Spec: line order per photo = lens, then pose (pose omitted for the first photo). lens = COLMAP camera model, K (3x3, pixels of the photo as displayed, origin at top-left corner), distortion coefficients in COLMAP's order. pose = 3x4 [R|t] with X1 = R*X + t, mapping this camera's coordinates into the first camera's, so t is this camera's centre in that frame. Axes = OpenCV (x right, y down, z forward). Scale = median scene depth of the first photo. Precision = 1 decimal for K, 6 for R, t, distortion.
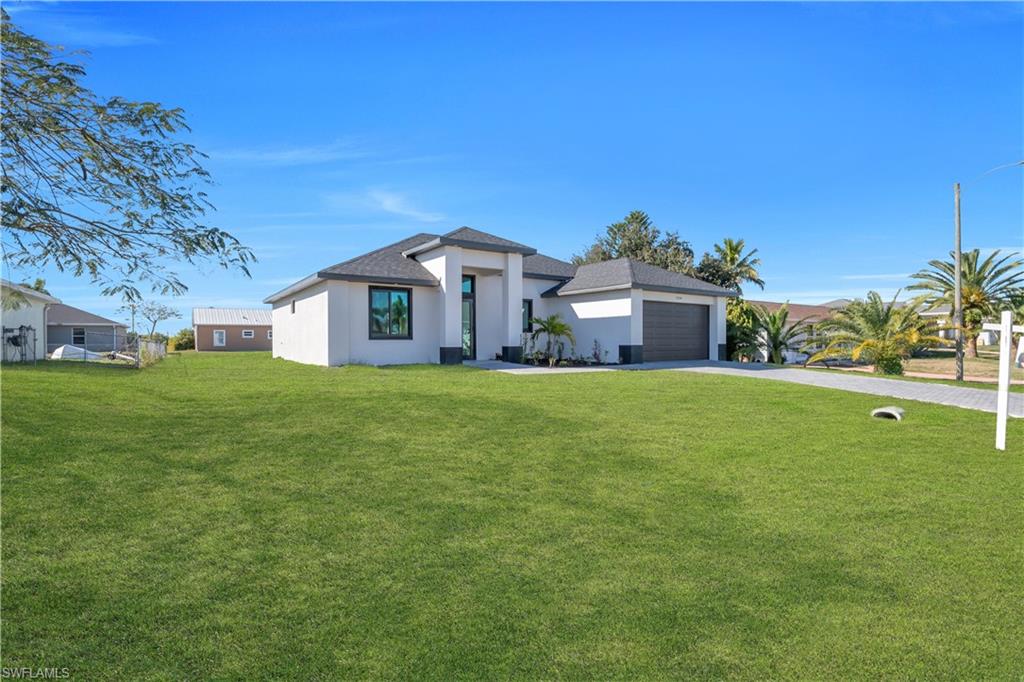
lens RADIAL K [[494.0, 0, 518.6], [0, 494.0, 346.0], [0, 0, 1]] dist [-0.033079, 0.001751]
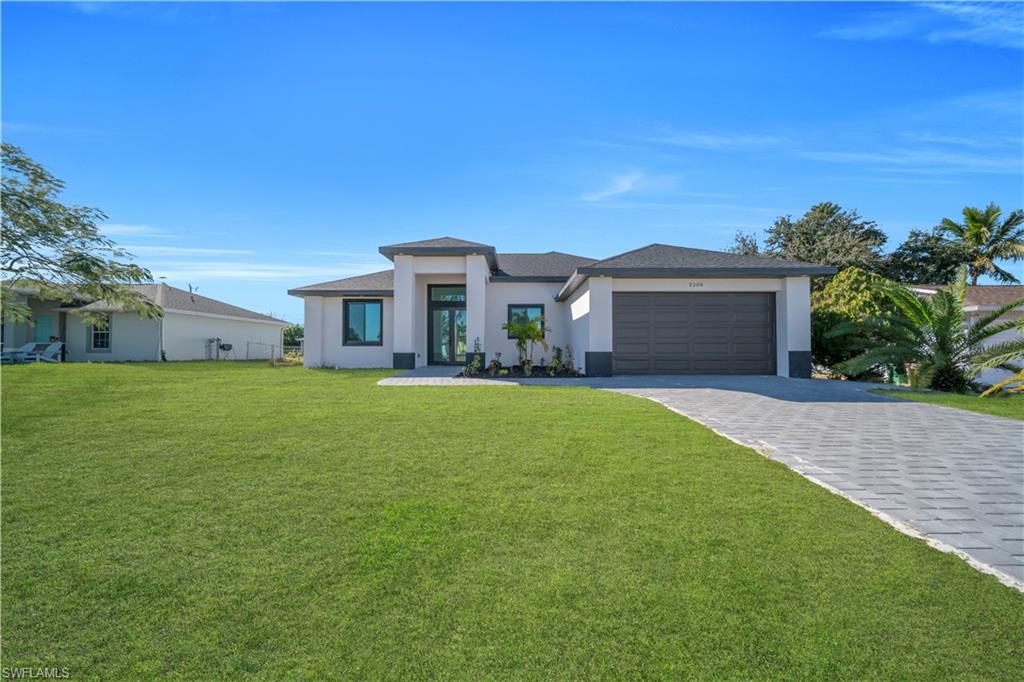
lens RADIAL K [[351.8, 0, 509.6], [0, 351.8, 343.2], [0, 0, 1]] dist [0.001172, 0.000058]
pose [[0.818179, -0.010558, -0.574866, 0.417633], [-0.006648, 0.999591, -0.027820, 0.000888], [0.574925, 0.026583, 0.817774, 0.468486]]
